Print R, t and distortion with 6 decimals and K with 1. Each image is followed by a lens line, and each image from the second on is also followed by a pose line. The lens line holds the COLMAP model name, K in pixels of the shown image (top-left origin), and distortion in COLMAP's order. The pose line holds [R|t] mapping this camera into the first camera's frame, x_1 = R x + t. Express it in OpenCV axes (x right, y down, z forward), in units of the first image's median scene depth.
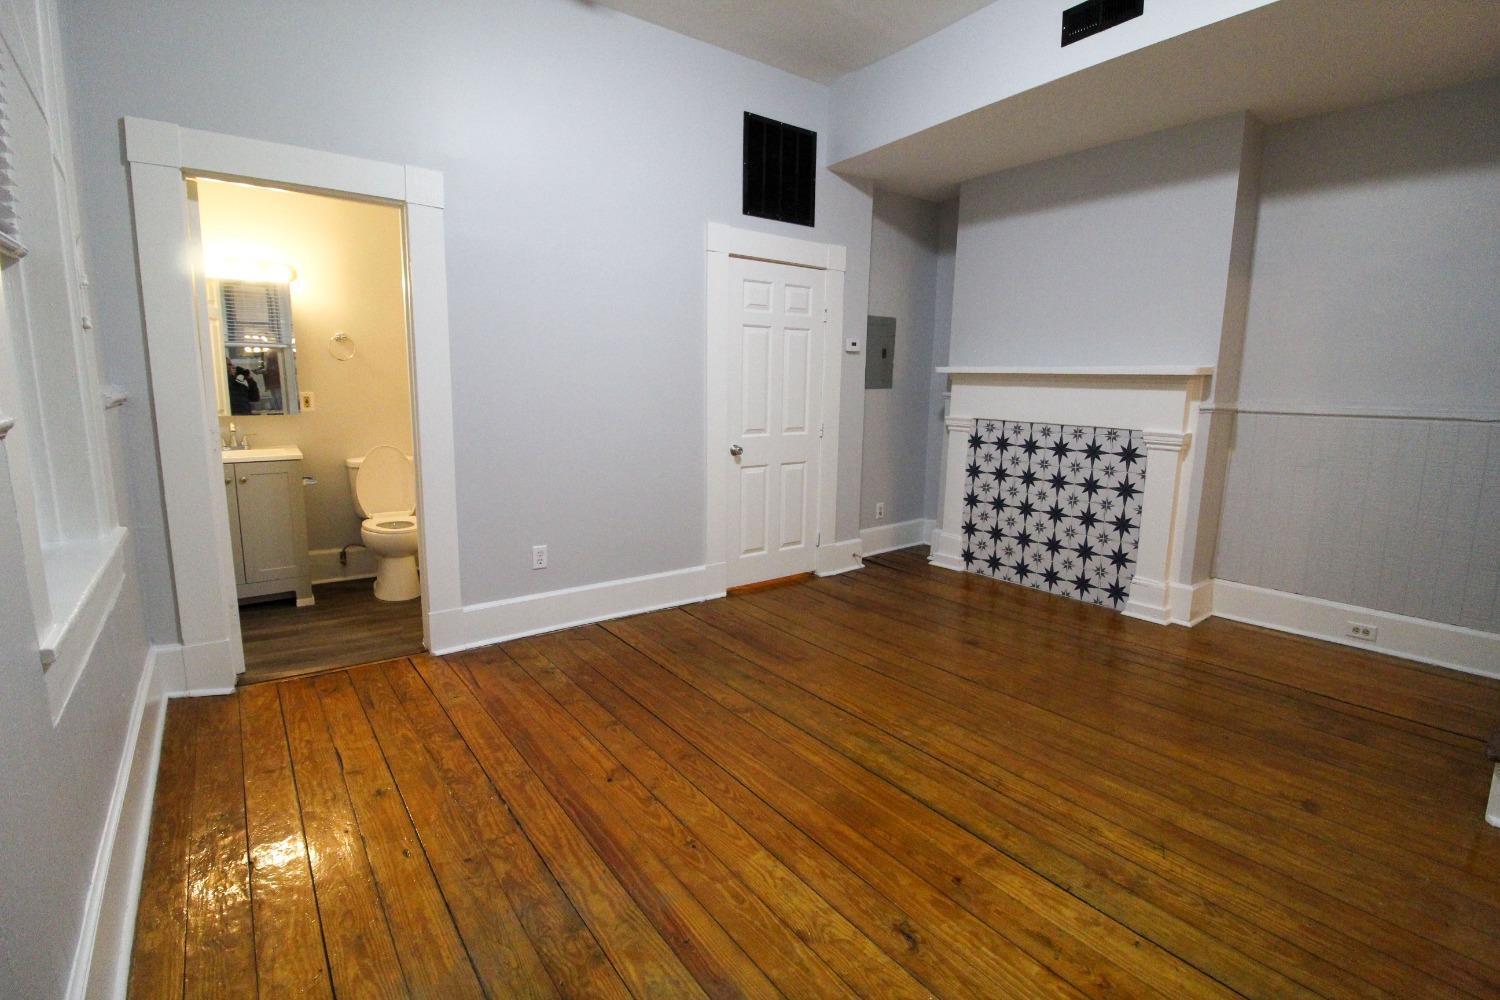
lens RADIAL K [[692.8, 0, 753.1], [0, 692.8, 487.5], [0, 0, 1]] dist [-0.003263, -0.011957]
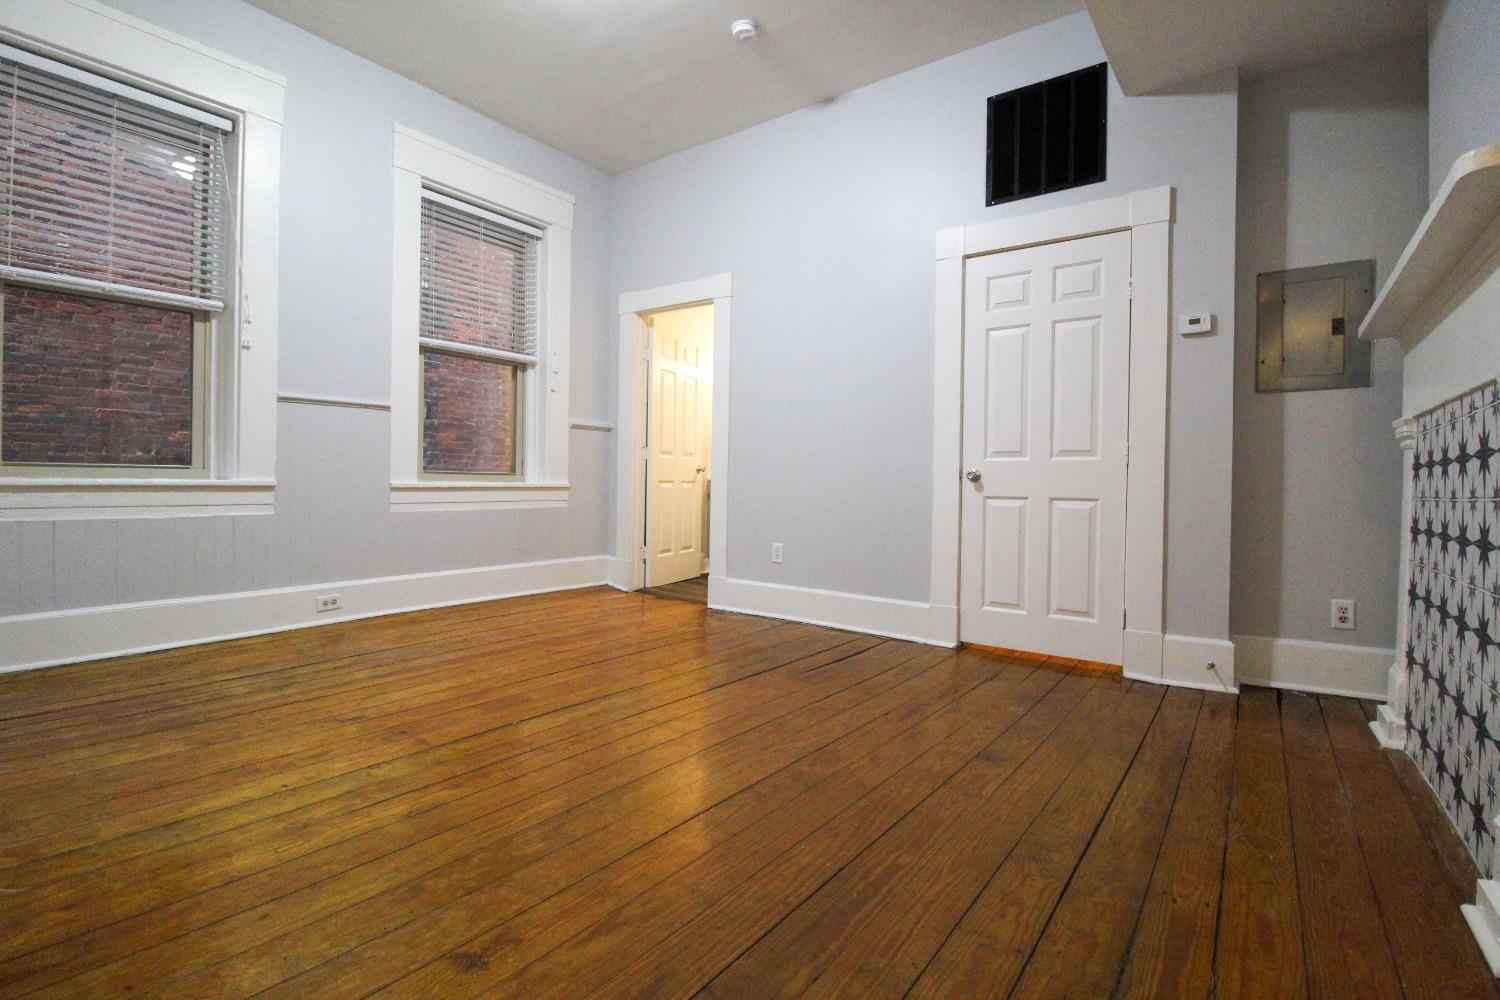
lens RADIAL K [[692.8, 0, 751.5], [0, 692.8, 486.2], [0, 0, 1]] dist [-0.003263, -0.011957]
pose [[0.282045, -0.004246, -0.959392, 1.170025], [-0.163105, 0.985221, -0.052310, 0.079216], [0.945435, 0.171235, 0.277184, 0.840680]]
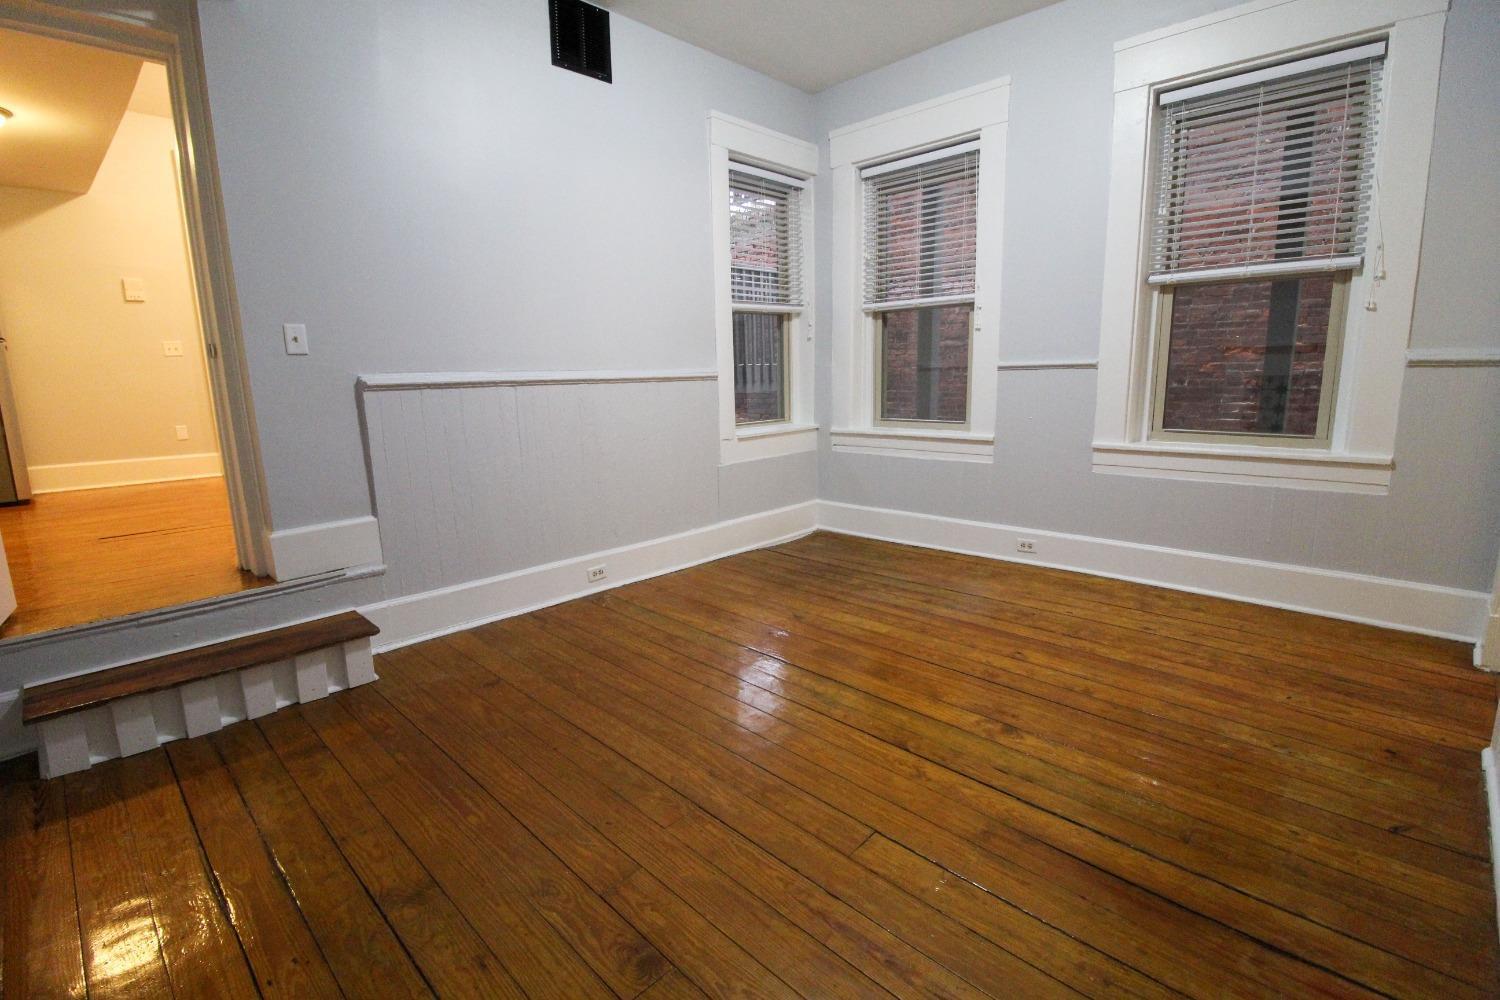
lens RADIAL K [[692.8, 0, 748.9], [0, 692.8, 488.7], [0, 0, 1]] dist [-0.003263, -0.011957]
pose [[-0.988273, 0.037945, -0.147905, 0.433537], [-0.012208, 0.945895, 0.324243, -0.263447], [0.152206, 0.322246, -0.934340, 1.833864]]
